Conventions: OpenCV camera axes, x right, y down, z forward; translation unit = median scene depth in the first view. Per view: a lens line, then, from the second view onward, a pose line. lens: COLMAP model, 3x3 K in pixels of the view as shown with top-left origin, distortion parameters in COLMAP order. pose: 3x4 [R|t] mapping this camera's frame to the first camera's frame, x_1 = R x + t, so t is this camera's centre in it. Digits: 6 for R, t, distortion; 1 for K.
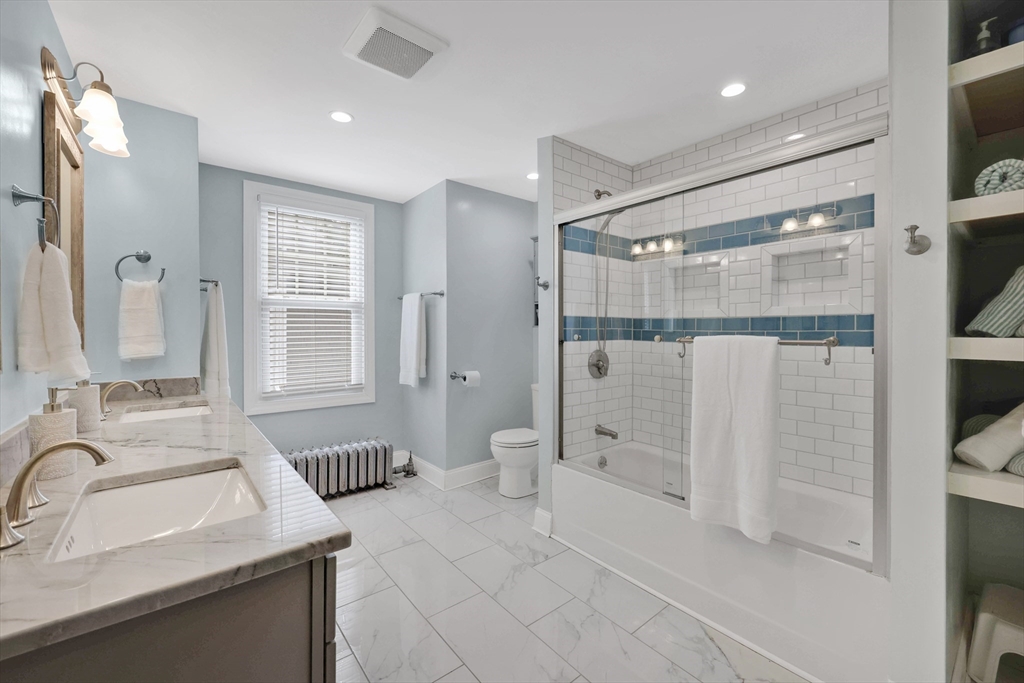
lens RADIAL K [[420.7, 0, 517.0], [0, 420.7, 337.5], [0, 0, 1]] dist [-0.002554, -0.000719]
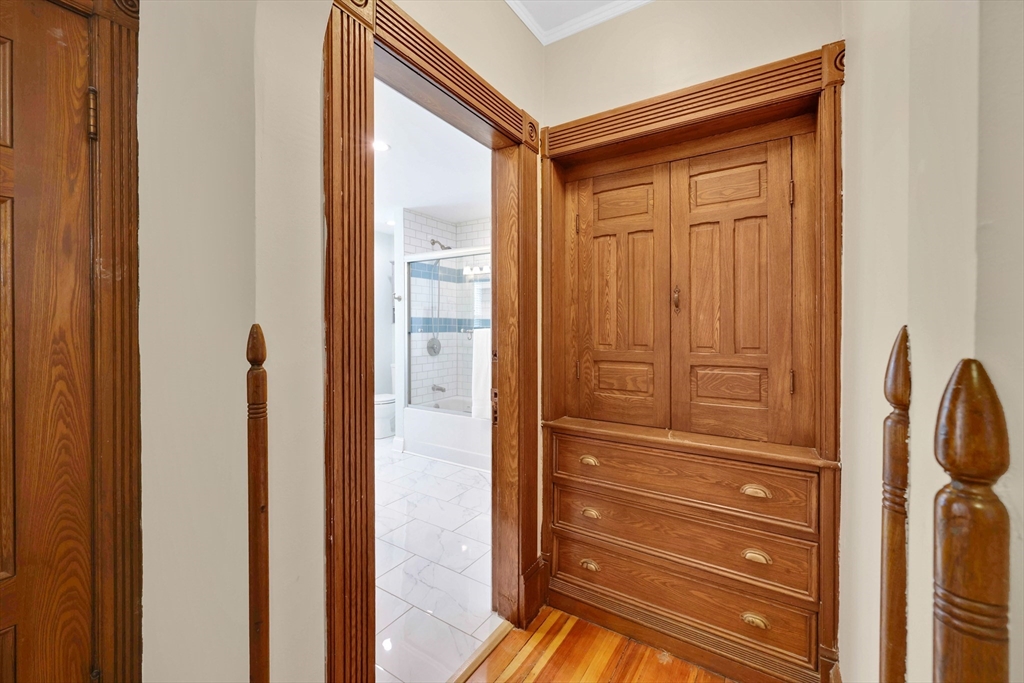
lens RADIAL K [[420.7, 0, 520.0], [0, 420.7, 334.4], [0, 0, 1]] dist [-0.002554, -0.000719]
pose [[0.944610, -0.004127, 0.328169, -0.024156], [0.003848, 0.999991, 0.001499, 0.013864], [-0.328172, -0.000154, 0.944618, -0.646719]]
